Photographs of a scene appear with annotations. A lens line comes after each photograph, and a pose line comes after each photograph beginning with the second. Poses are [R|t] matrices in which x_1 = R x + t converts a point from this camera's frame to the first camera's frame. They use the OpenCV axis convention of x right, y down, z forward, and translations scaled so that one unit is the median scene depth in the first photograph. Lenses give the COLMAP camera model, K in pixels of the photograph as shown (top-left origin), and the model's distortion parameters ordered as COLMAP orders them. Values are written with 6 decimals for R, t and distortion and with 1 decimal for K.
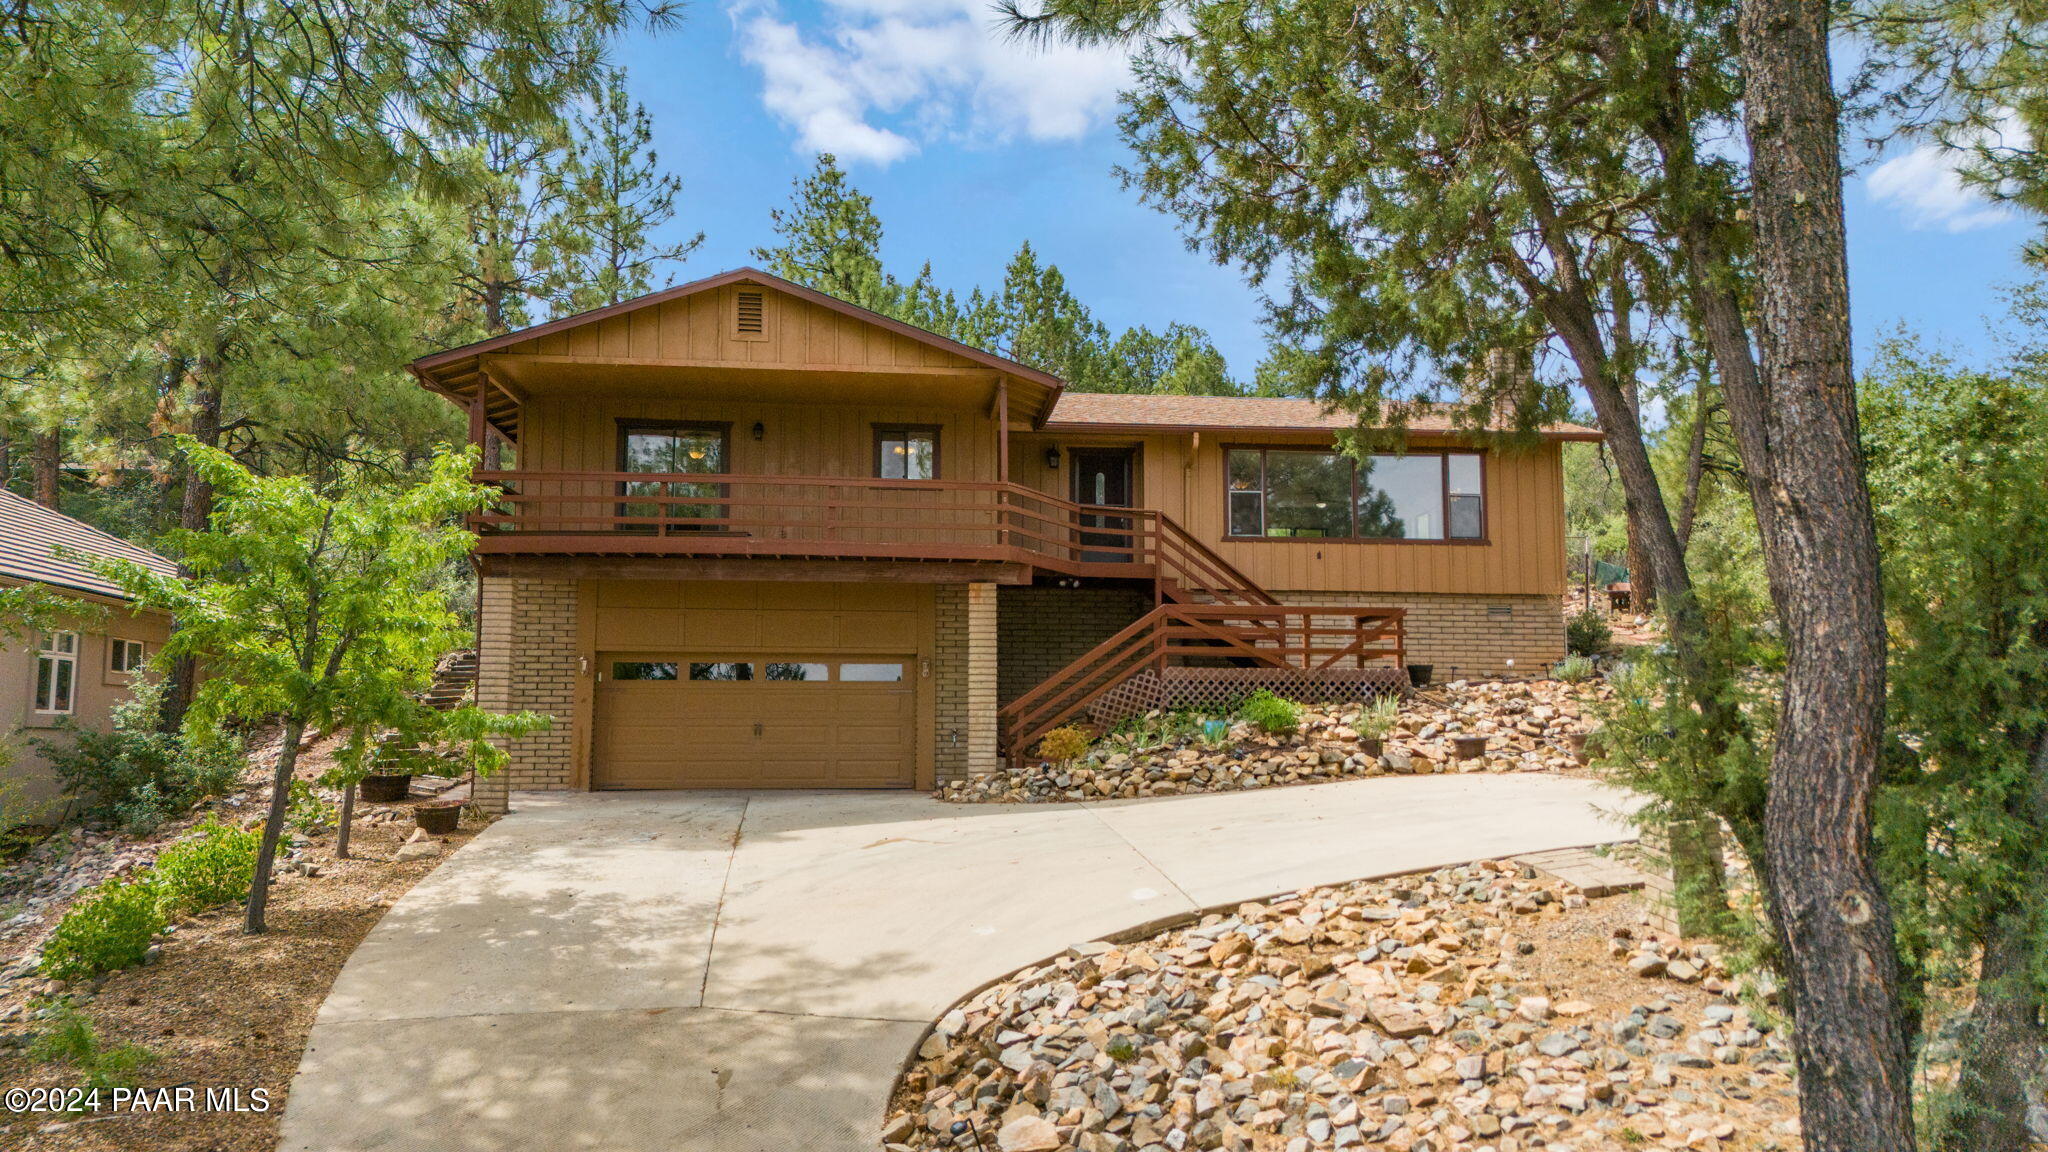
lens RADIAL K [[1532.9, 0, 1024.0], [0, 1532.9, 576.0], [0, 0, 1]] dist [0.155692, -0.000398]
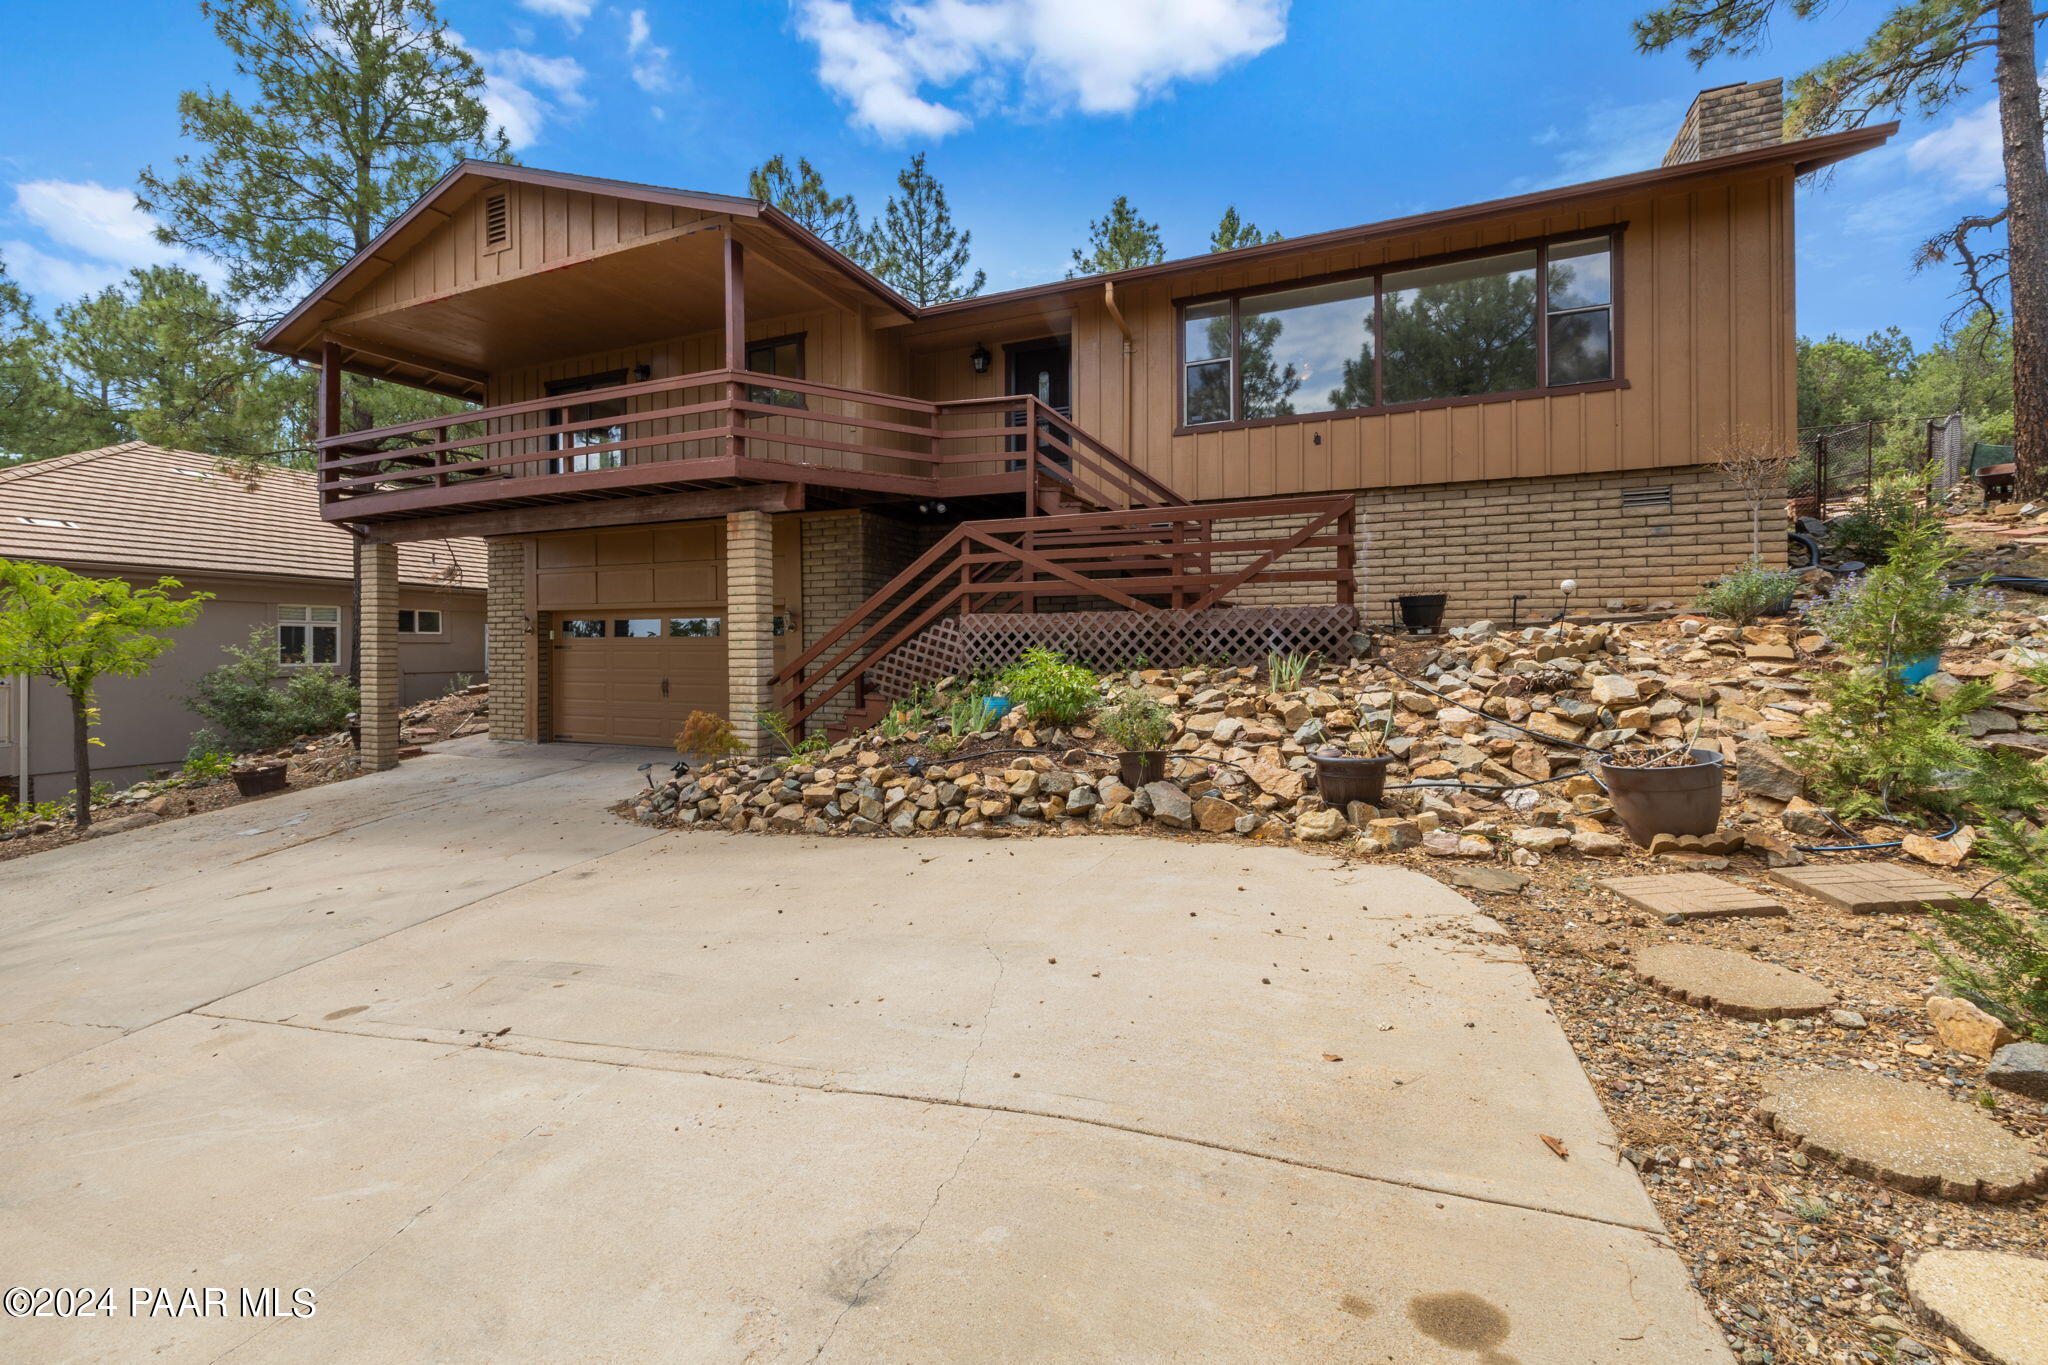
lens RADIAL K [[850.6, 0, 1020.6], [0, 850.6, 644.5], [0, 0, 1]] dist [0.000461, 0.000355]
pose [[0.862156, -0.007179, -0.506592, 0.305220], [0.058785, 0.994564, 0.085950, 0.041694], [0.503221, -0.103882, 0.857891, 0.688526]]
